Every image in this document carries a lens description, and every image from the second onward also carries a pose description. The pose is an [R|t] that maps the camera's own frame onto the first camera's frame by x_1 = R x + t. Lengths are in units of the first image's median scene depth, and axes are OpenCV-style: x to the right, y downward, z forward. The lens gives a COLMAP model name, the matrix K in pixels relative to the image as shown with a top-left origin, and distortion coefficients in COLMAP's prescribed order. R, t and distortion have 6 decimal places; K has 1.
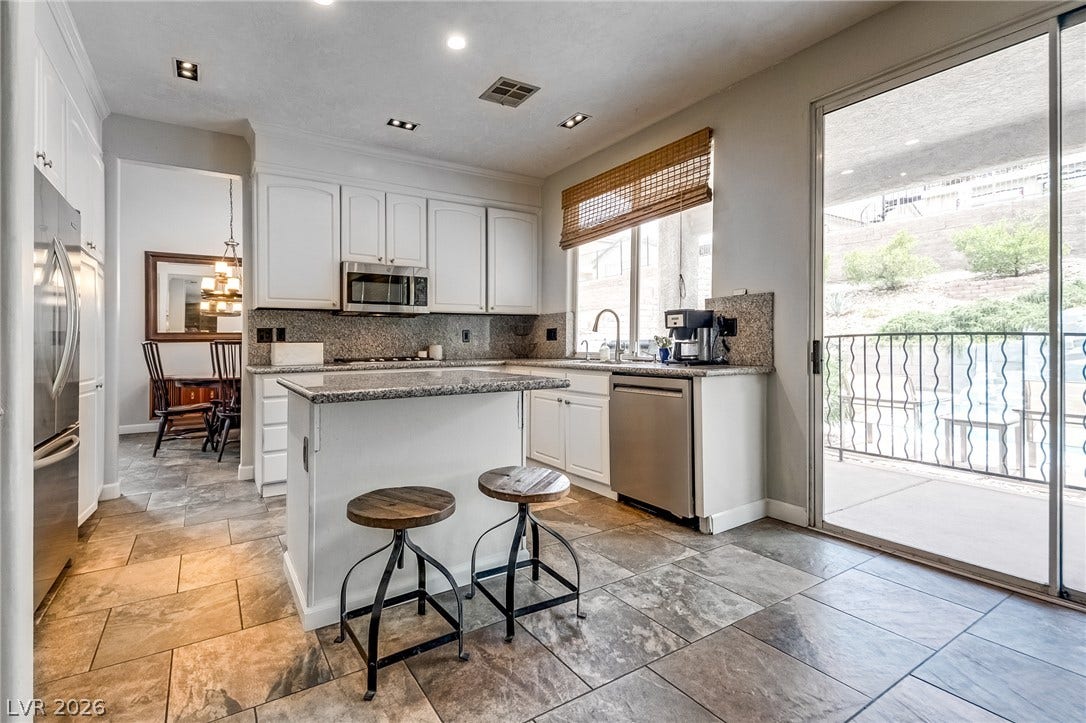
lens RADIAL K [[484.9, 0, 479.4], [0, 484.9, 346.7], [0, 0, 1]] dist [0.033441, -0.000265]
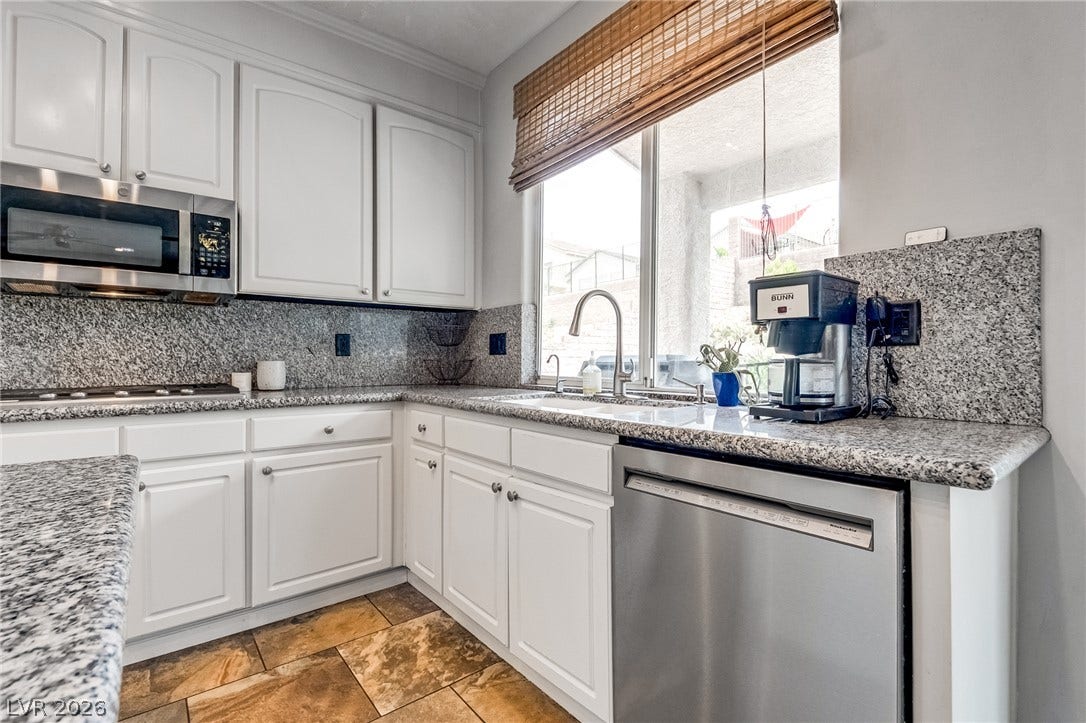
lens RADIAL K [[489.9, 0, 523.7], [0, 489.9, 357.4], [0, 0, 1]] dist [0.000750, -0.000108]
pose [[0.989312, 0.009972, 0.145471, 0.116825], [-0.008173, 0.999883, -0.012963, -0.003030], [-0.145584, 0.011636, 0.989278, 0.519051]]
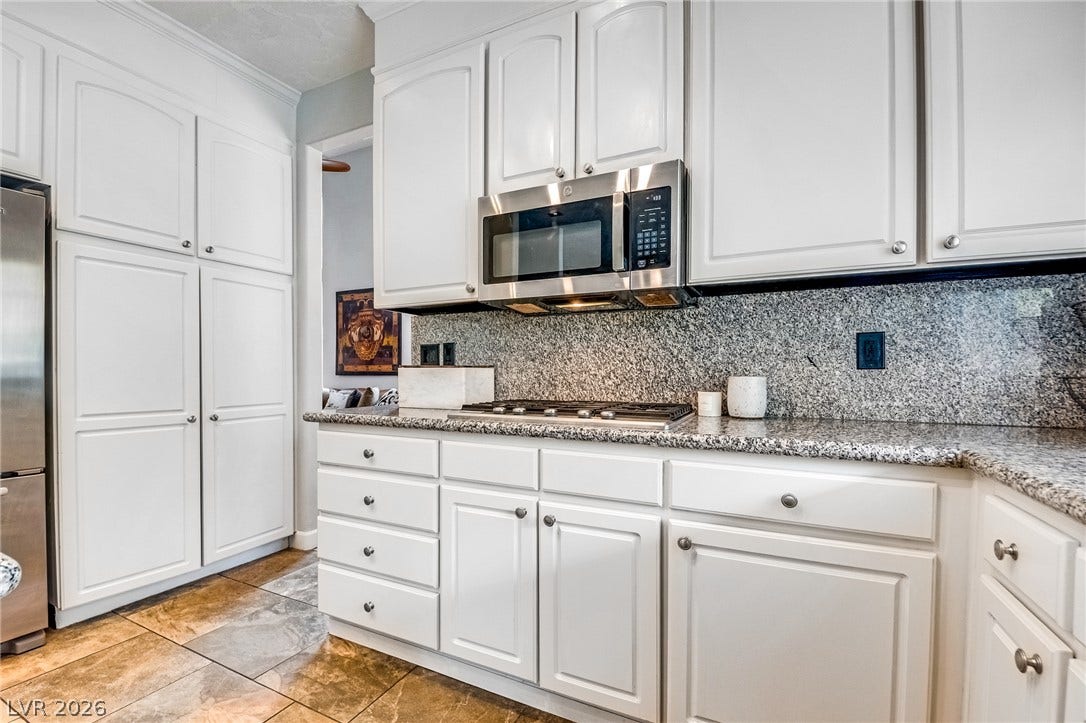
lens RADIAL K [[470.2, 0, 543.8], [0, 470.2, 378.1], [0, 0, 1]] dist [0.019331, -0.022360]
pose [[0.567167, 0.020788, -0.823340, 0.136549], [-0.015289, 0.999775, 0.014710, -0.005994], [0.823461, 0.004245, 0.567357, 0.783060]]
